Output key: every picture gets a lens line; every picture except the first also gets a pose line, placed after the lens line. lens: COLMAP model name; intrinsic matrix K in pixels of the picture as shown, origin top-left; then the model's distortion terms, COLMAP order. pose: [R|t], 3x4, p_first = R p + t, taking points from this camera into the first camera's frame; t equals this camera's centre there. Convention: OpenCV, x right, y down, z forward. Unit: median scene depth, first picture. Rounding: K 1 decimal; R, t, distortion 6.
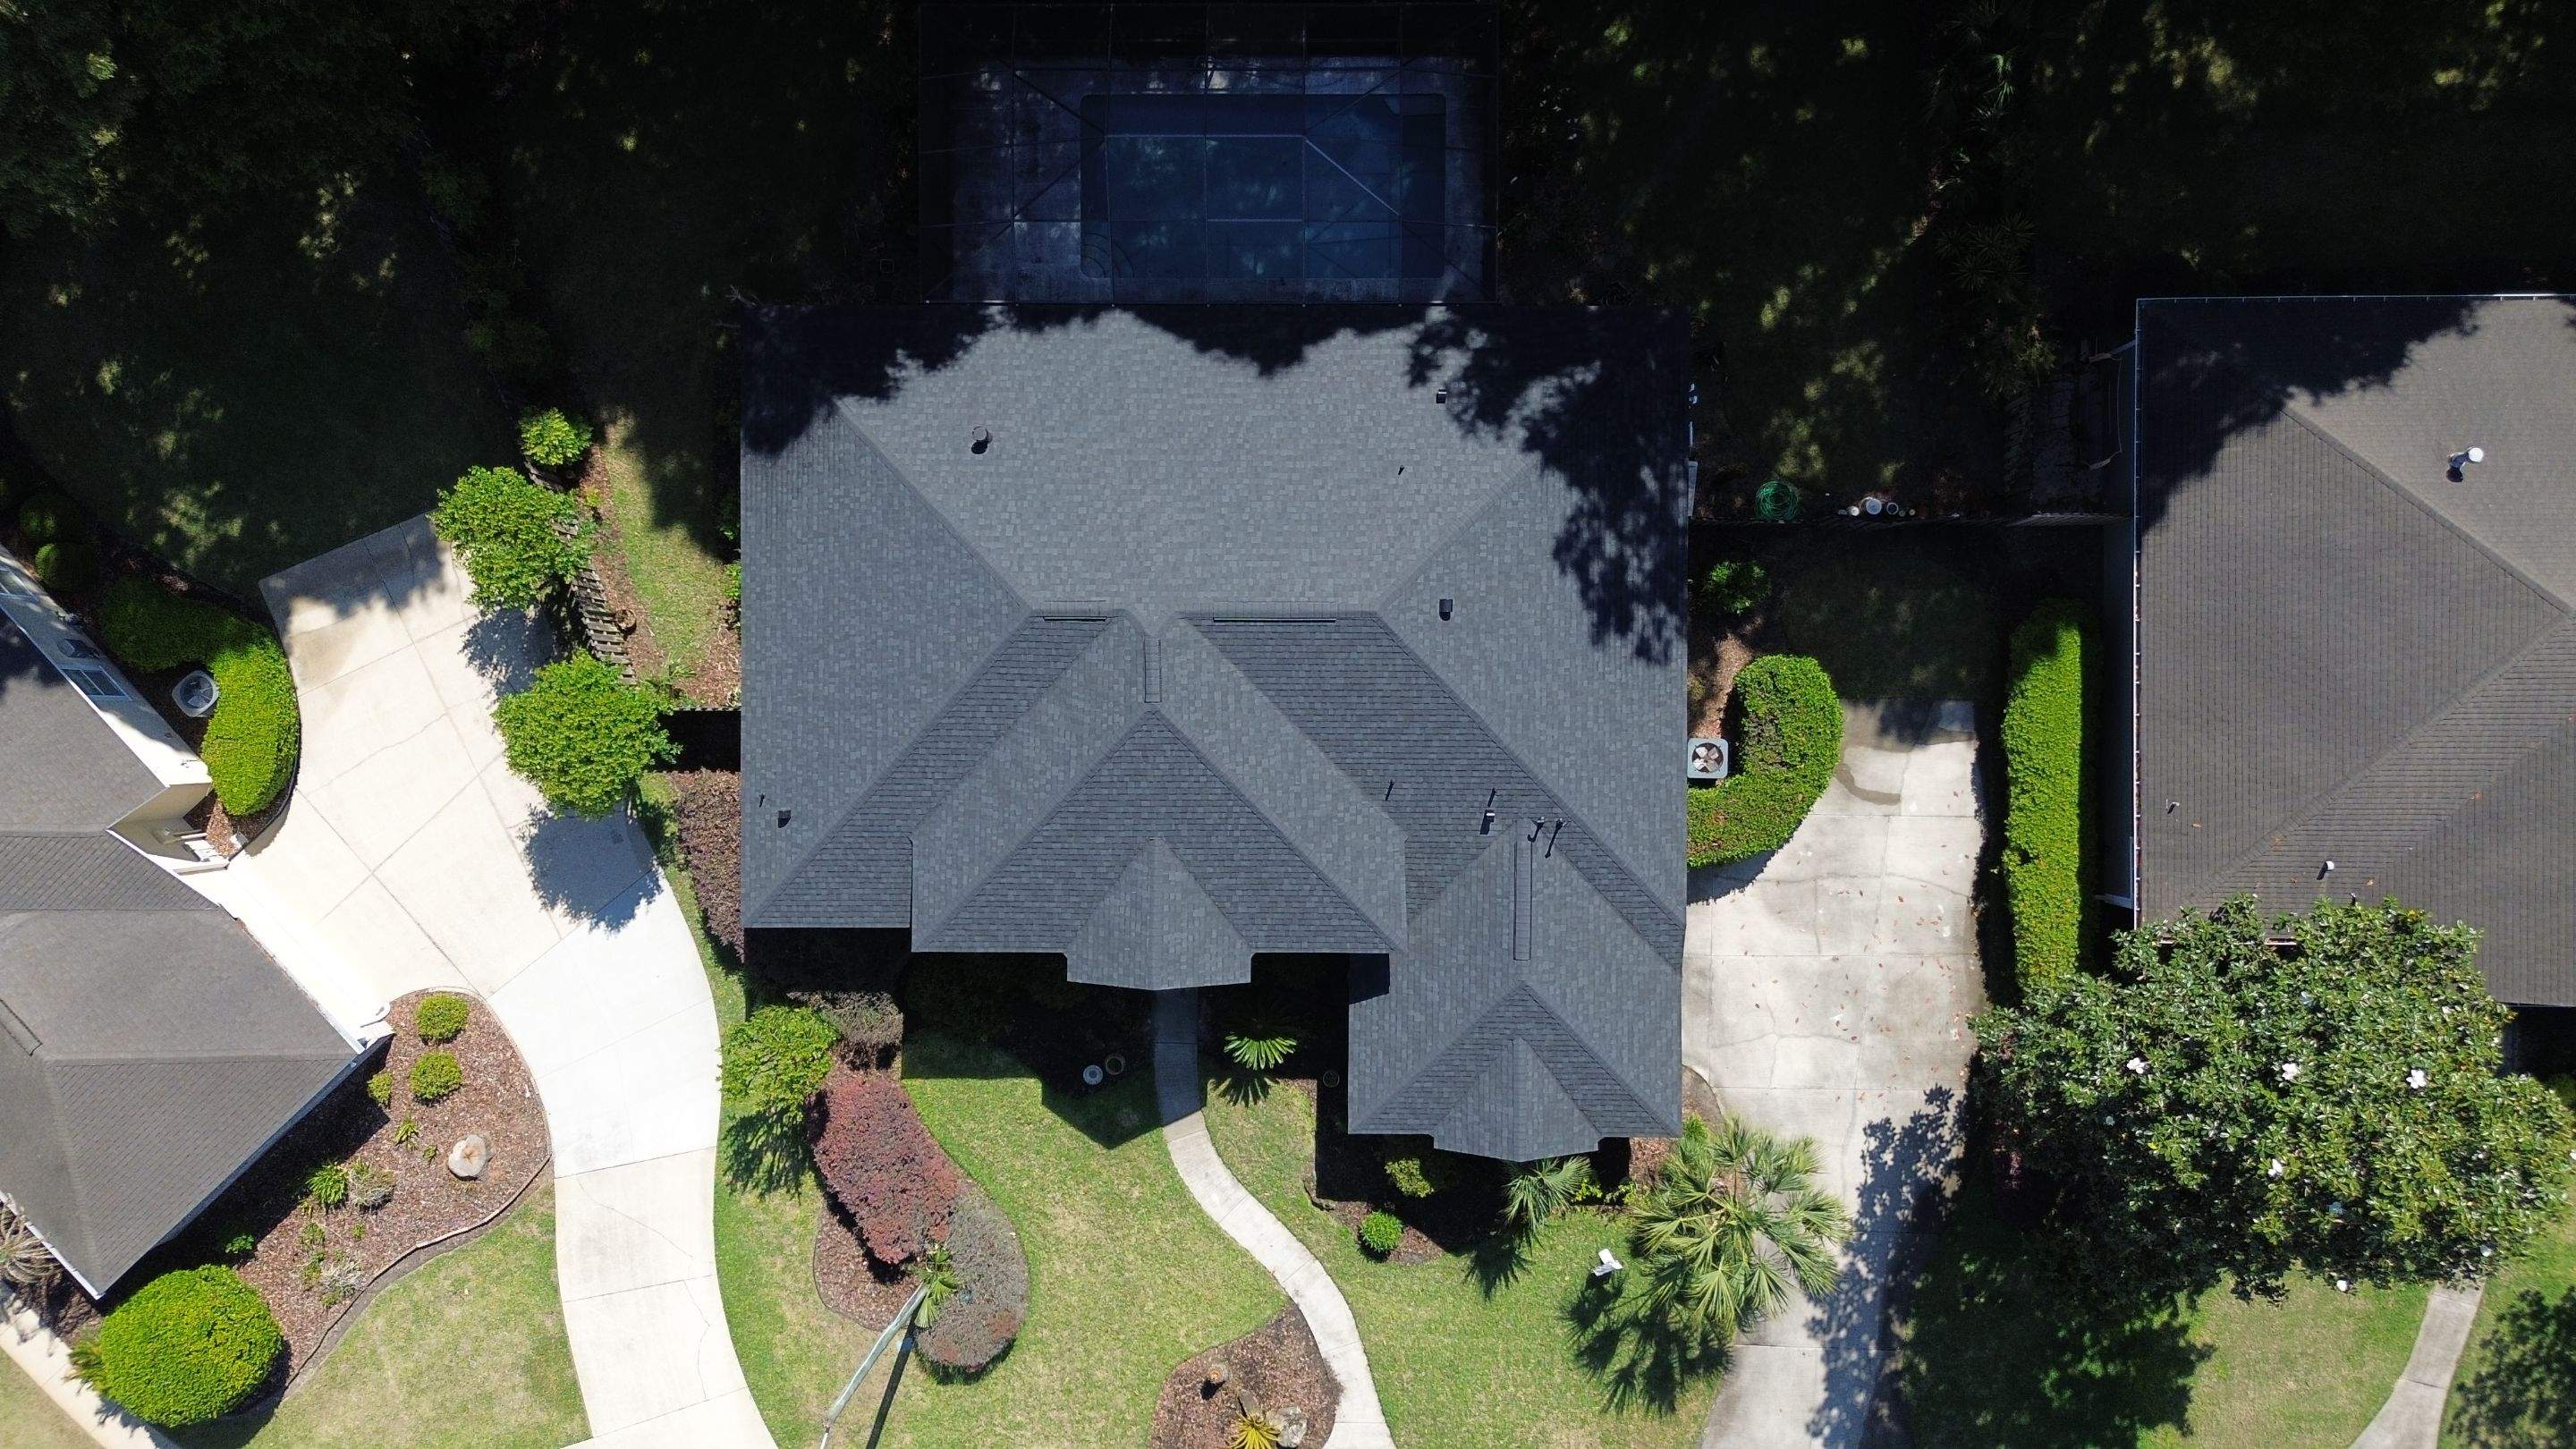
lens RADIAL K [[1970.4, 0, 1288.0], [0, 1970.4, 724.5], [0, 0, 1]] dist [0.110091, -0.099703]
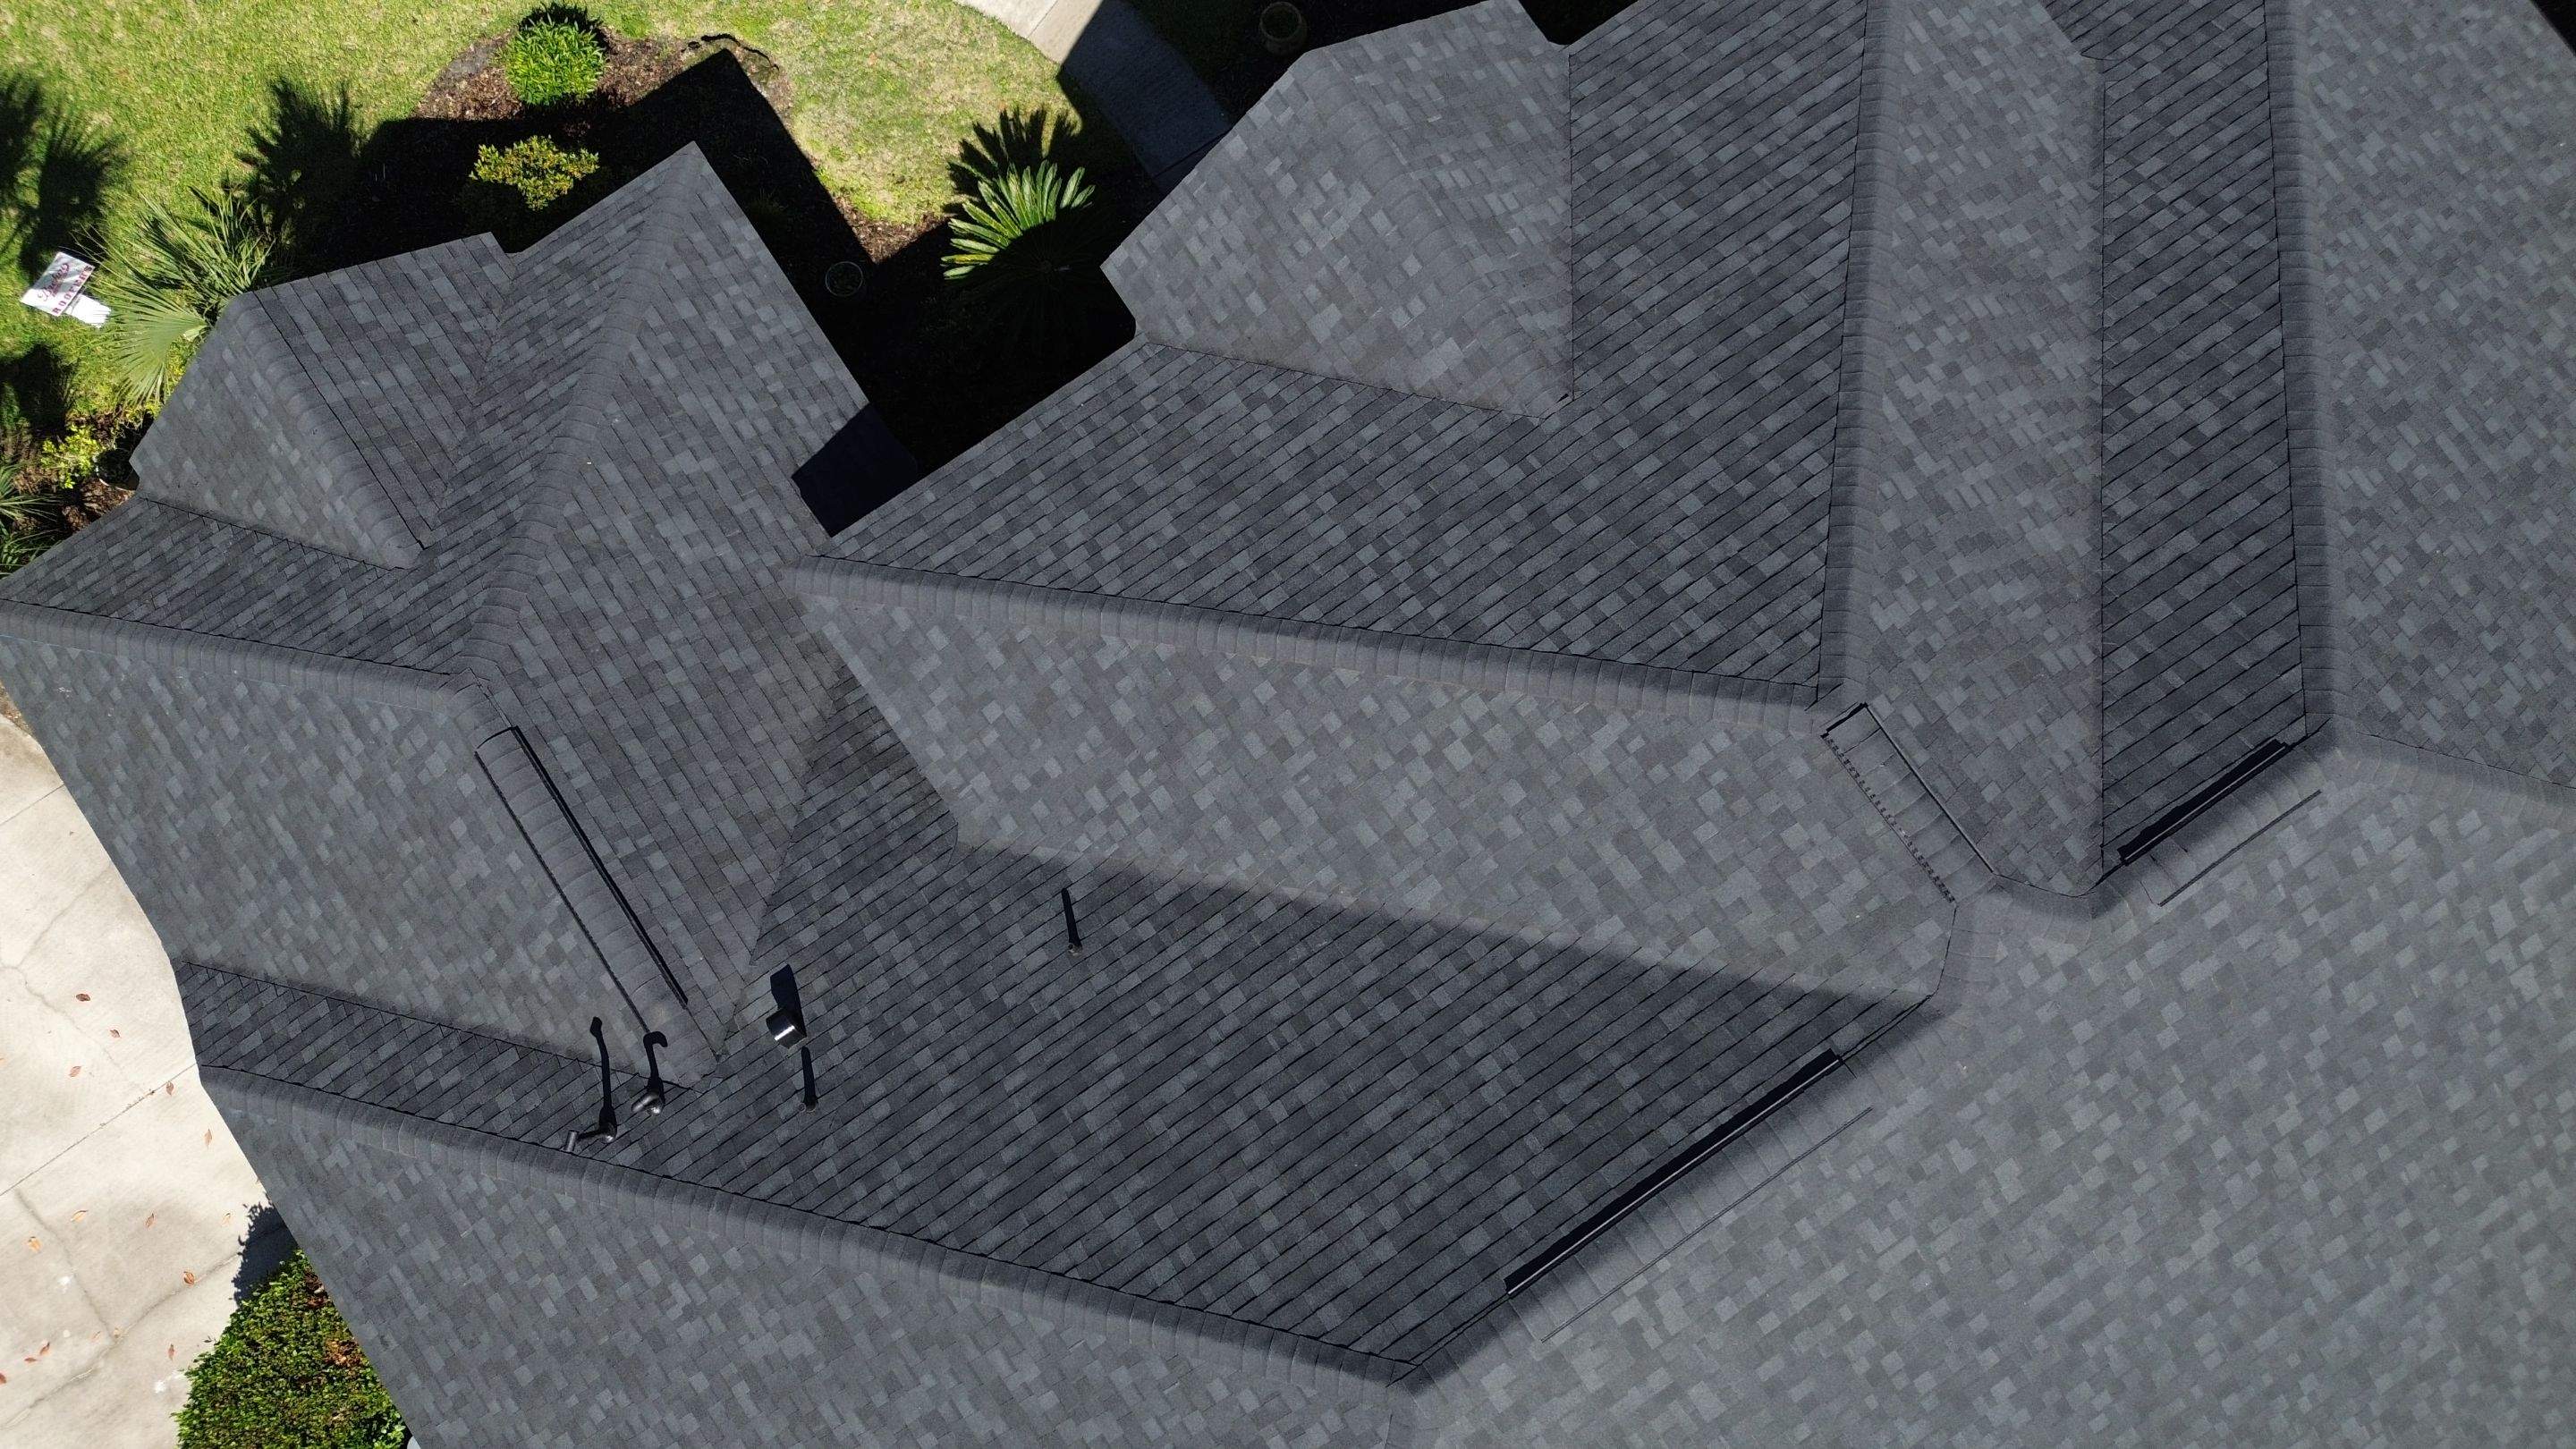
lens RADIAL K [[1842.4, 0, 1298.7], [0, 1842.4, 709.4], [0, 0, 1]] dist [0.071930, -0.076024]
pose [[-0.822132, 0.567932, -0.039388, 0.010279], [-0.568772, -0.816439, 0.099628, 0.008320], [0.024424, 0.104311, 0.994245, 0.637080]]
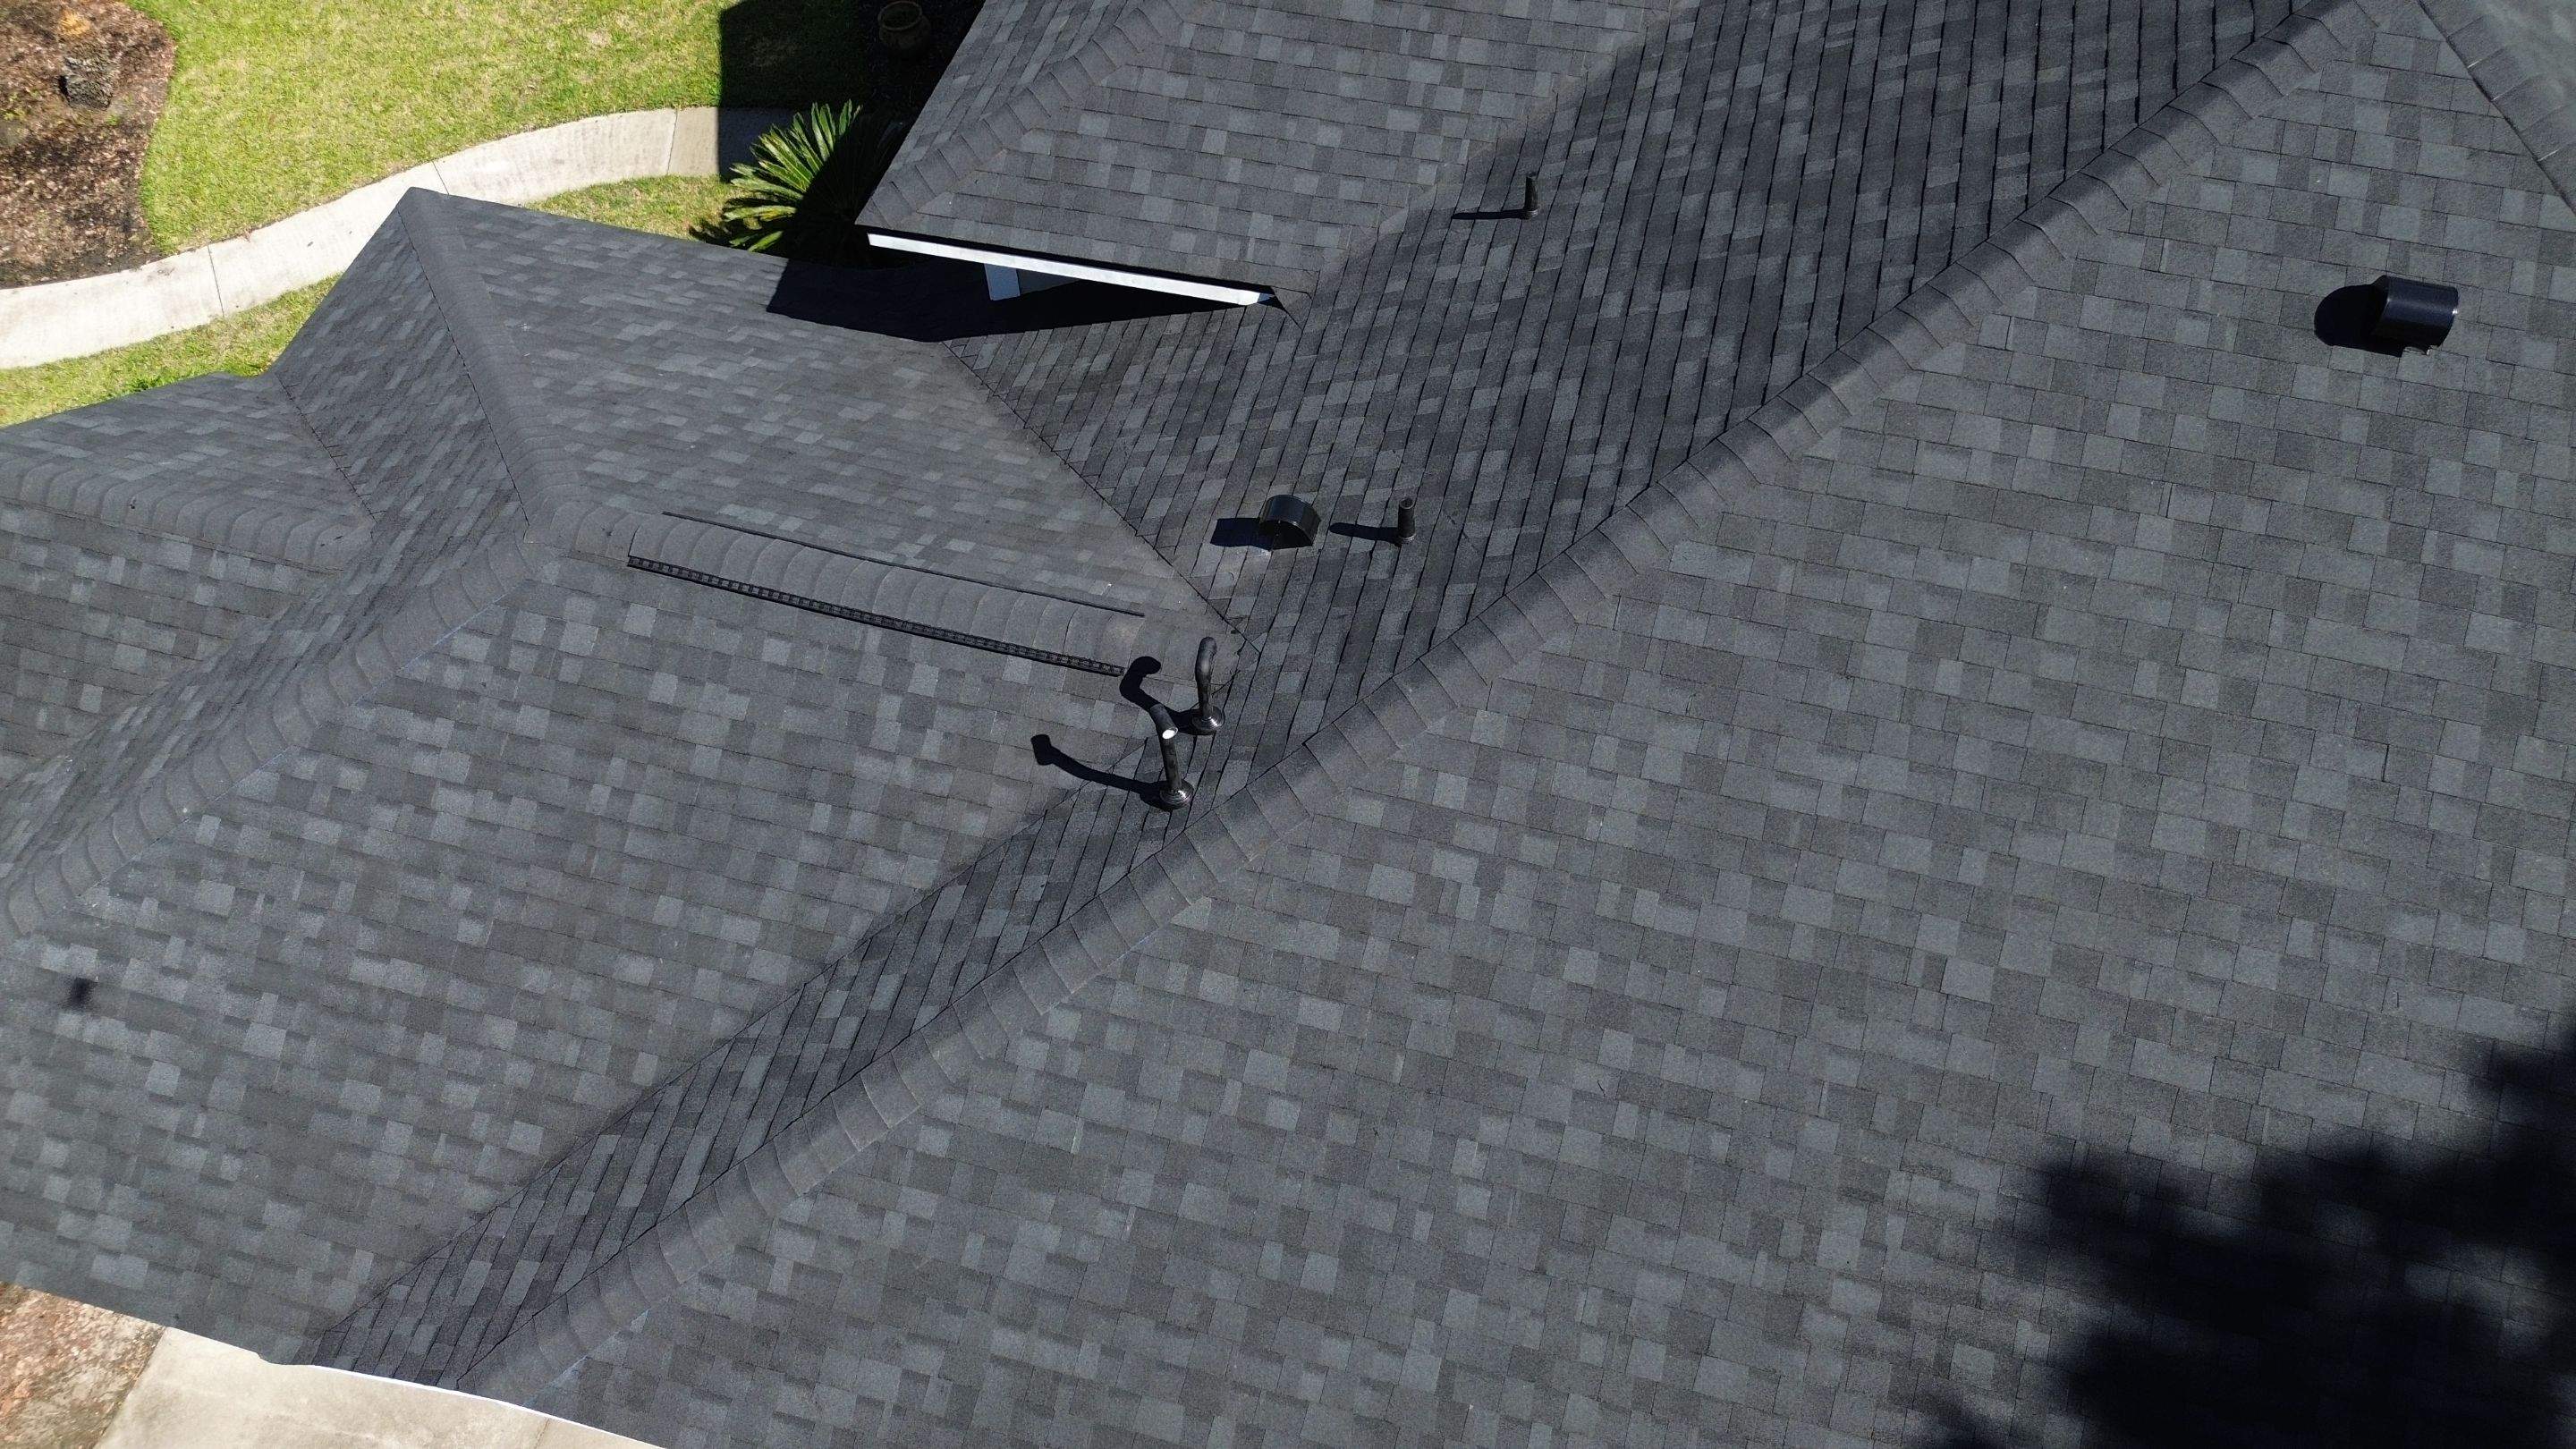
lens RADIAL K [[1828.6, 0, 1296.3], [0, 1828.6, 725.9], [0, 0, 1]] dist [0.065175, -0.060693]
pose [[-0.249573, 0.818062, -0.518158, 0.215242], [-0.968314, -0.205849, 0.141400, 0.010848], [0.009011, 0.537029, 0.843516, 0.788094]]
